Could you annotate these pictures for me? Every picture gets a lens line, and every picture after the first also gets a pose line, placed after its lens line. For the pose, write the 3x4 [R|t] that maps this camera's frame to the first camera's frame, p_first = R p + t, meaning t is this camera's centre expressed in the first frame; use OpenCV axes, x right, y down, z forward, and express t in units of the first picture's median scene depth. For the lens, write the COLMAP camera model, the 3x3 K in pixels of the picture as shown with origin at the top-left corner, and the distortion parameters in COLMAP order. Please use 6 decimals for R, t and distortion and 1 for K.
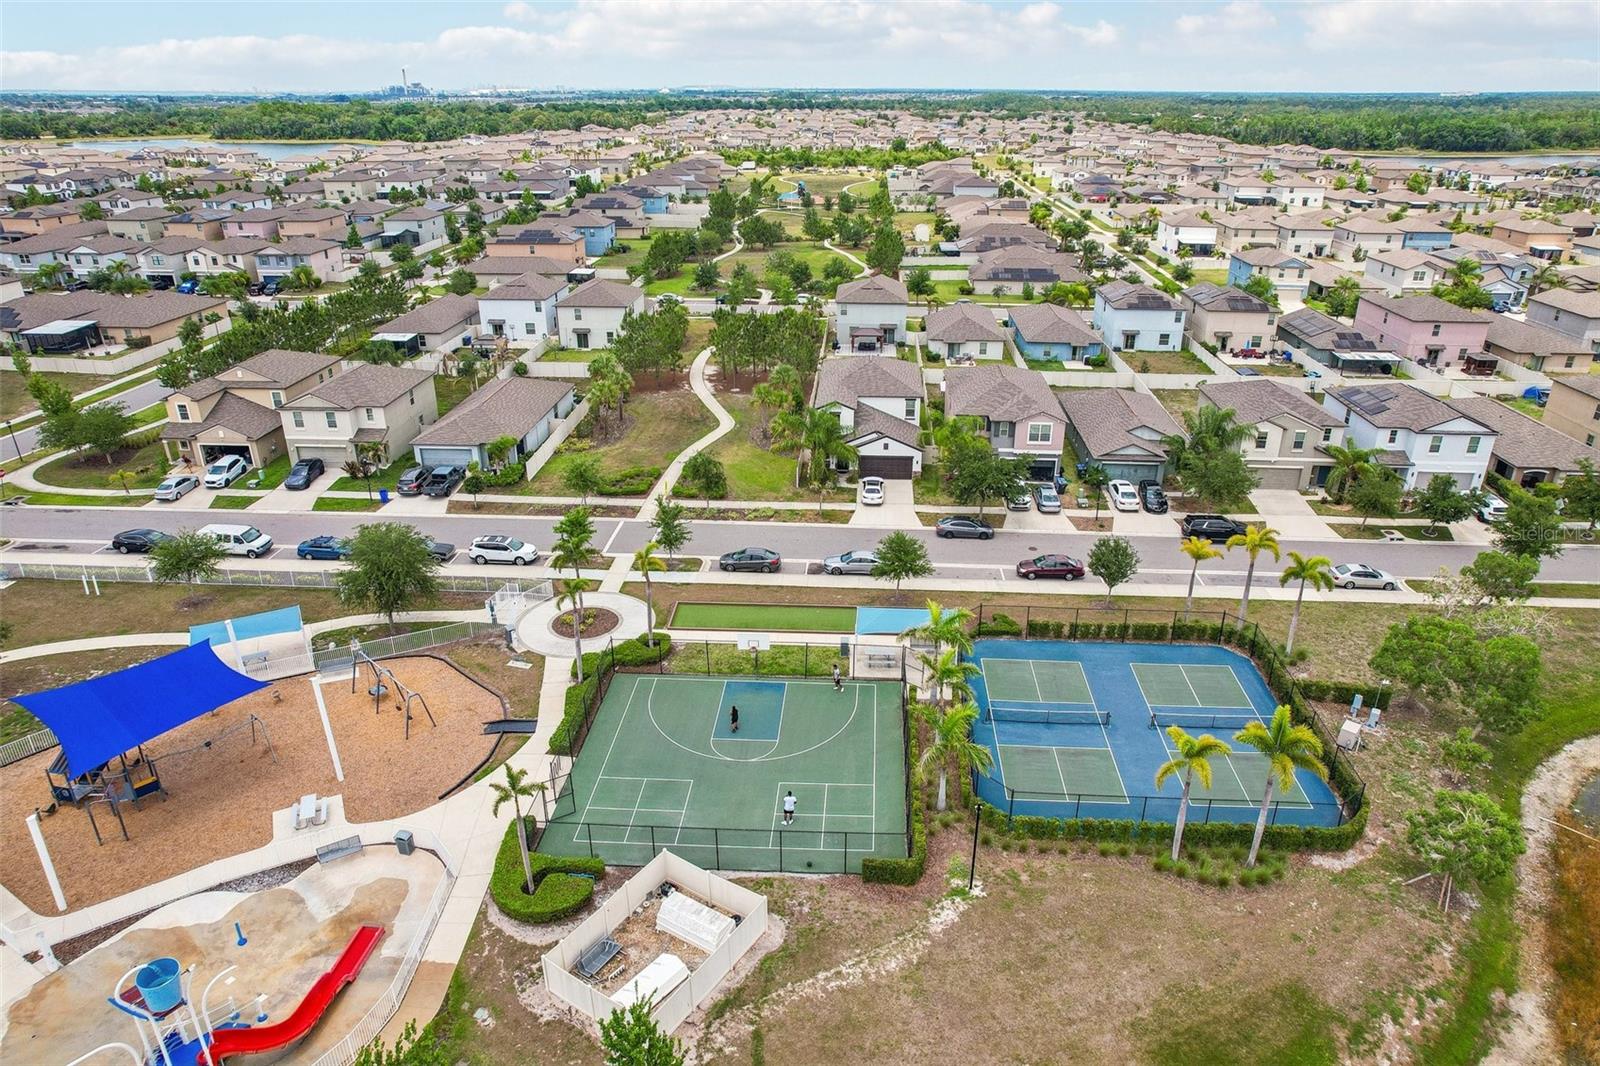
lens RADIAL K [[1014.1, 0, 804.0], [0, 1014.1, 540.8], [0, 0, 1]] dist [-0.083048, 0.075214]
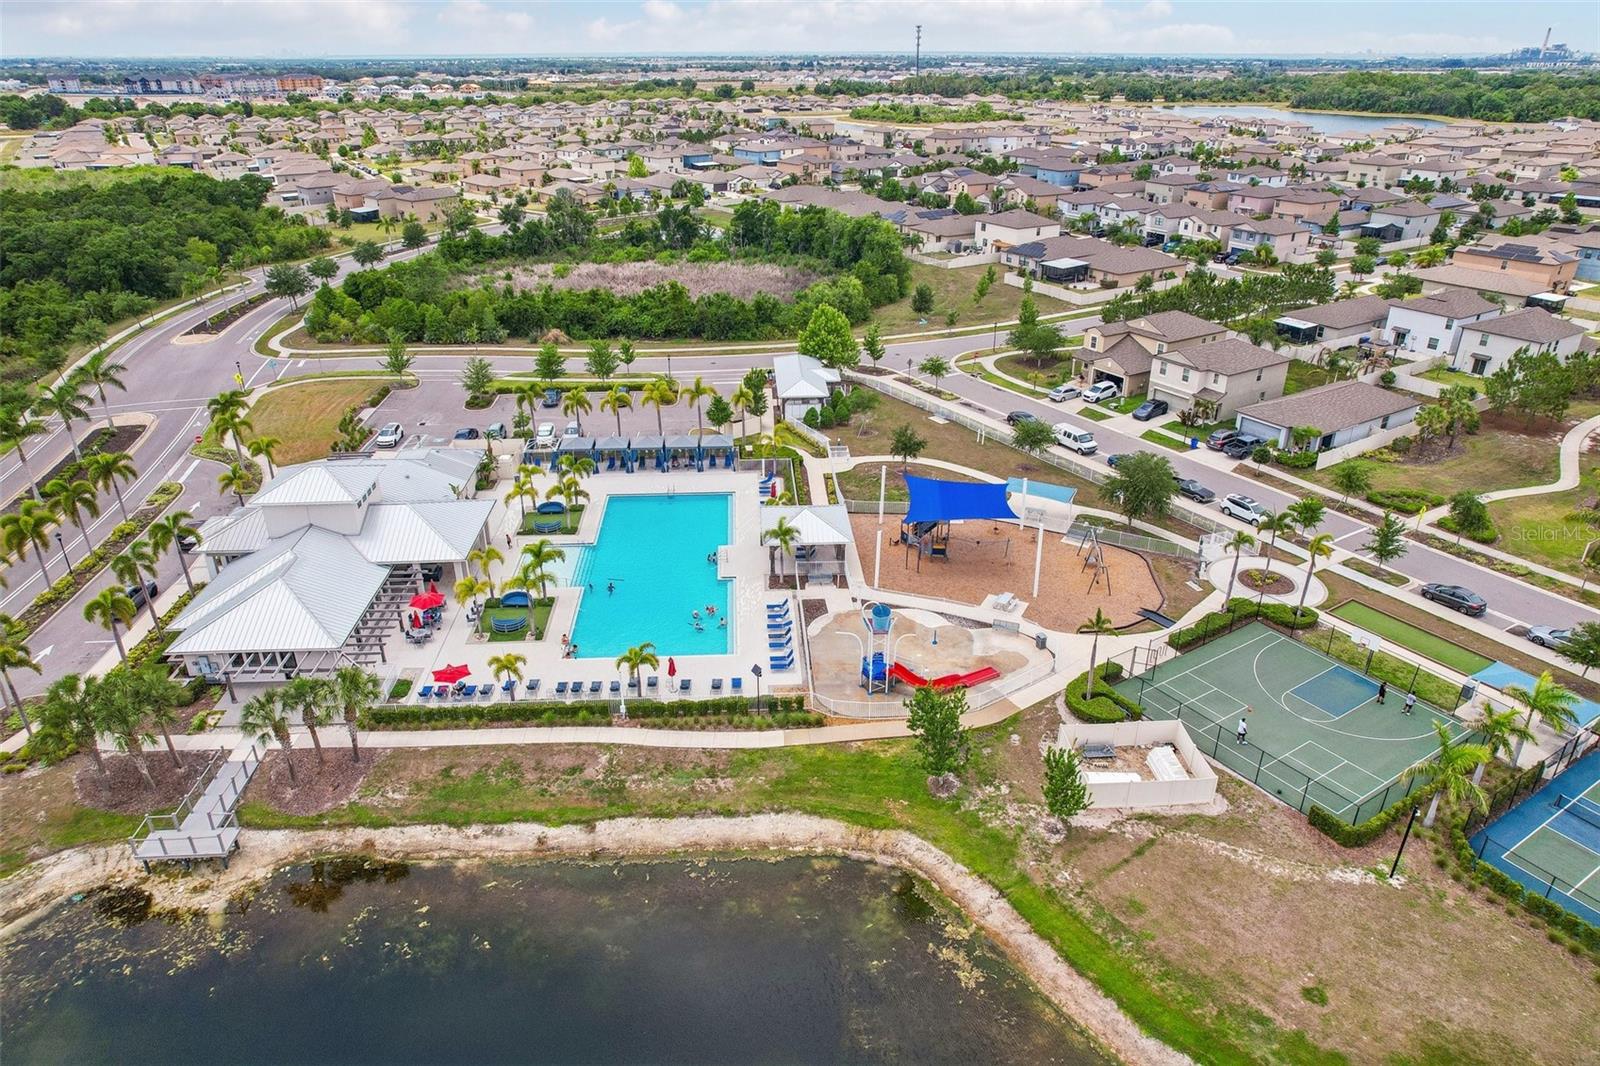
lens RADIAL K [[1014.1, 0, 804.0], [0, 1014.1, 540.8], [0, 0, 1]] dist [-0.083048, 0.075214]
pose [[0.591089, 0.353577, -0.724981, 0.230658], [-0.331448, 0.925886, 0.181324, 0.001648], [0.735361, 0.133115, 0.664473, -0.157336]]
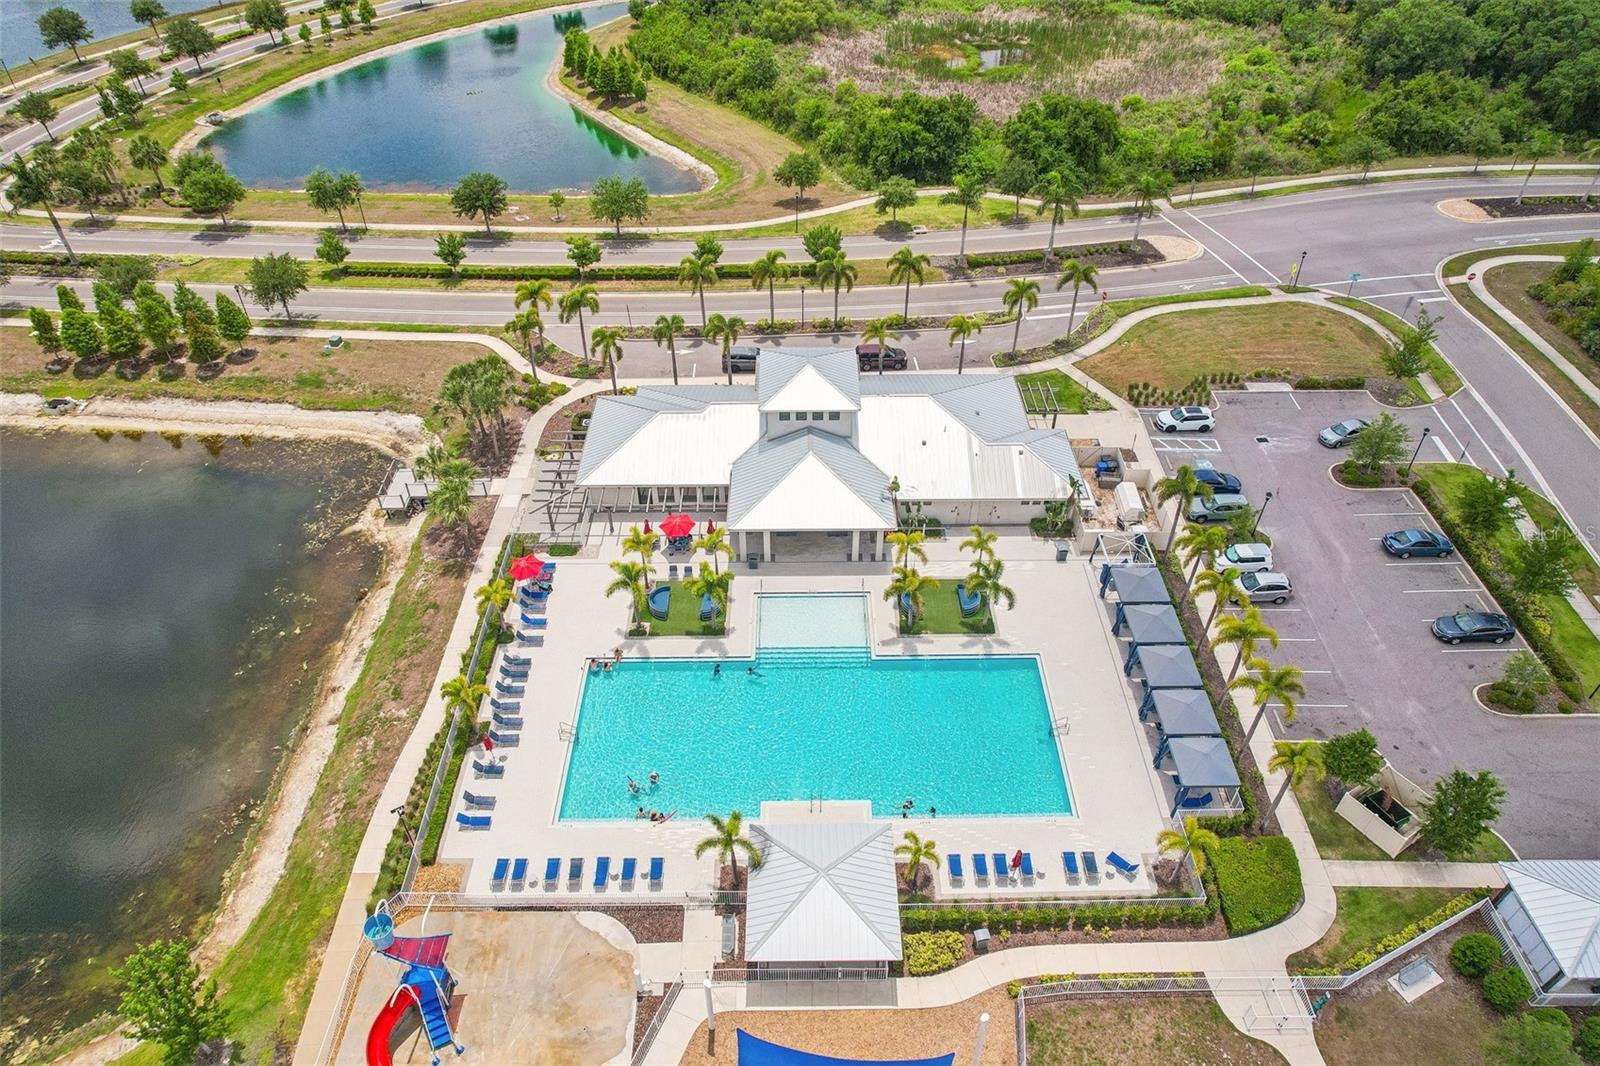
lens RADIAL K [[1014.1, 0, 804.0], [0, 1014.1, 540.8], [0, 0, 1]] dist [-0.083048, 0.075214]
pose [[-0.834425, 0.362355, -0.415252, -0.276365], [-0.230808, 0.454447, 0.860352, -0.396048], [0.500463, 0.813742, -0.295567, 0.455772]]
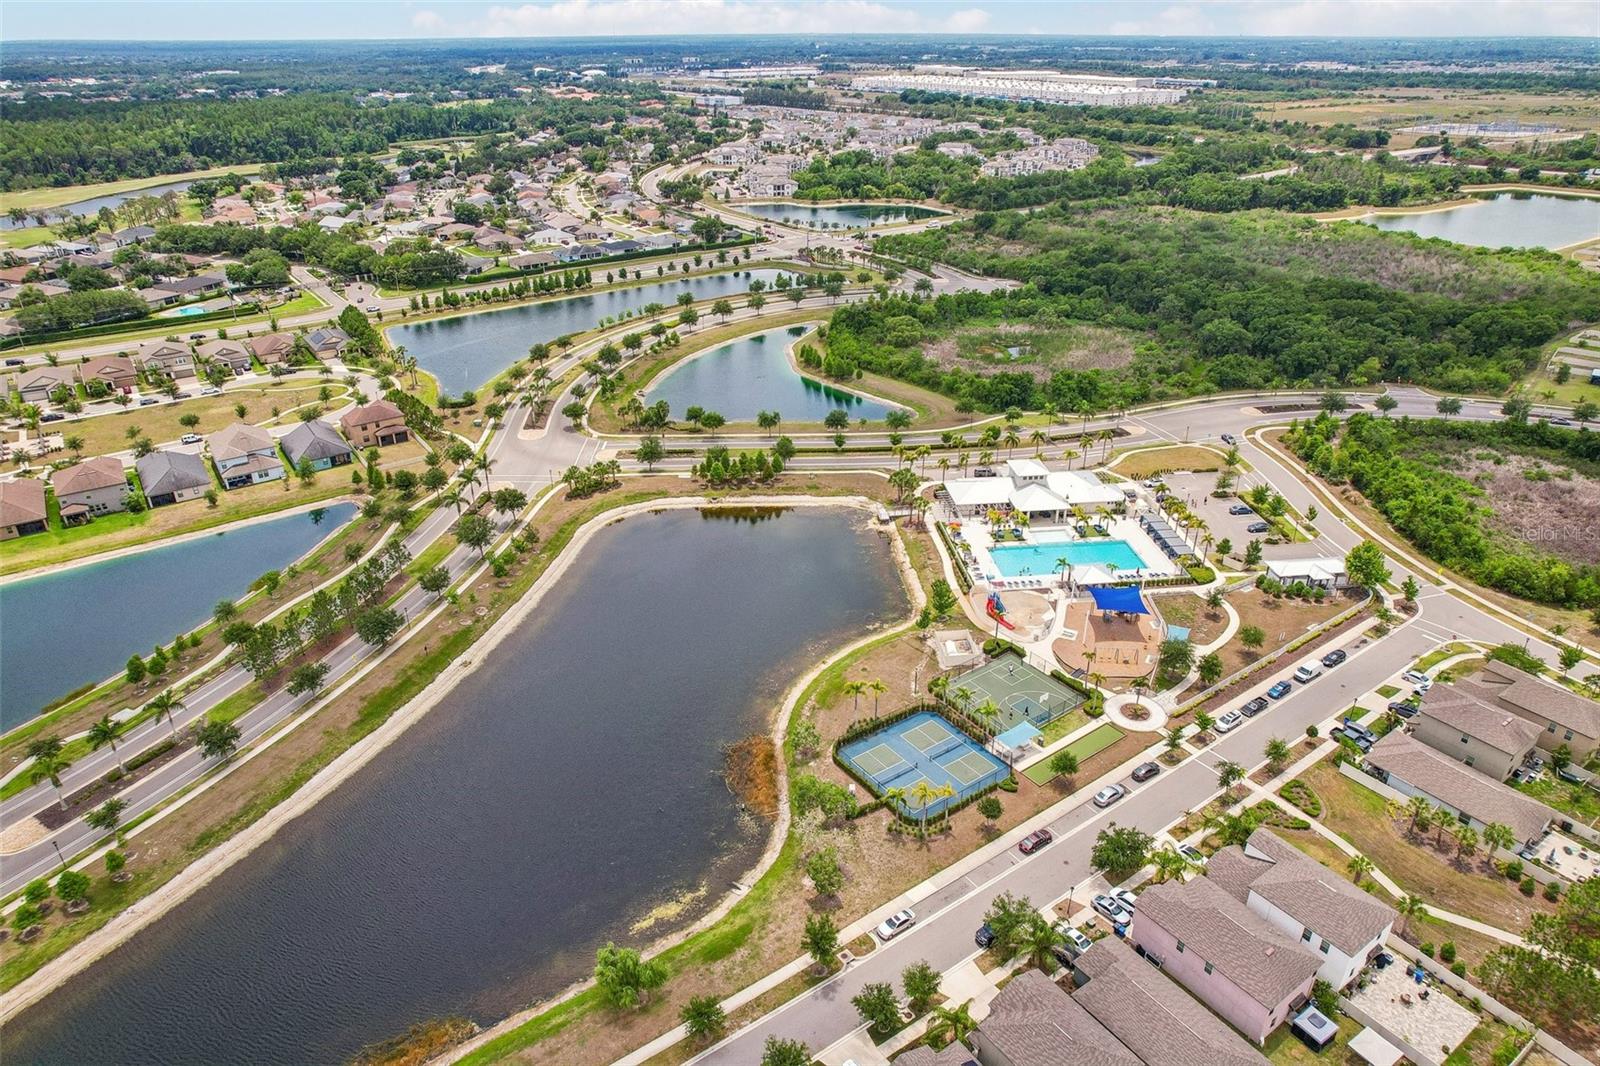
lens RADIAL K [[1014.1, 0, 804.0], [0, 1014.1, 540.8], [0, 0, 1]] dist [-0.083048, 0.075214]
pose [[-0.778496, 0.286017, -0.558694, 1.120906], [-0.257698, 0.665996, 0.700030, -1.159246], [0.572308, 0.688944, -0.444769, 0.979609]]
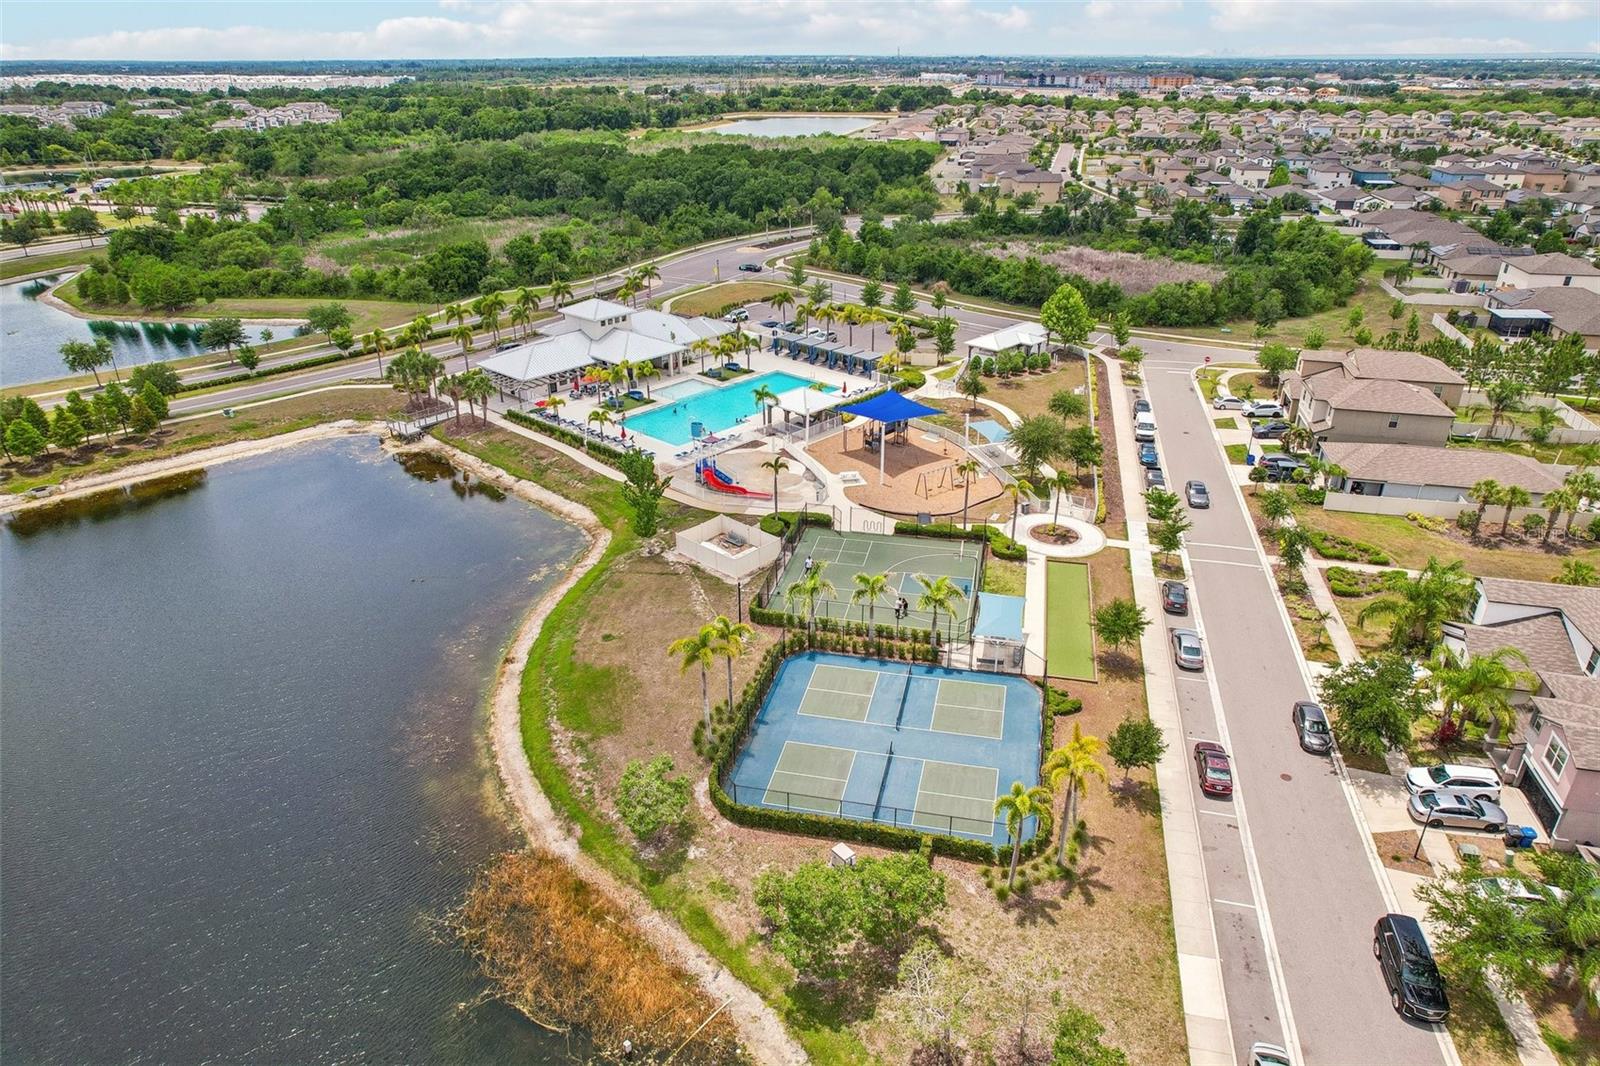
lens RADIAL K [[997.8, 0, 798.7], [0, 997.8, 582.7], [0, 0, 1]] dist [-0.067701, 0.048034]
pose [[-0.171425, 0.466931, -0.867519, 0.780464], [-0.401946, 0.770788, 0.494293, -0.295118], [0.899474, 0.433430, 0.055549, 0.478335]]
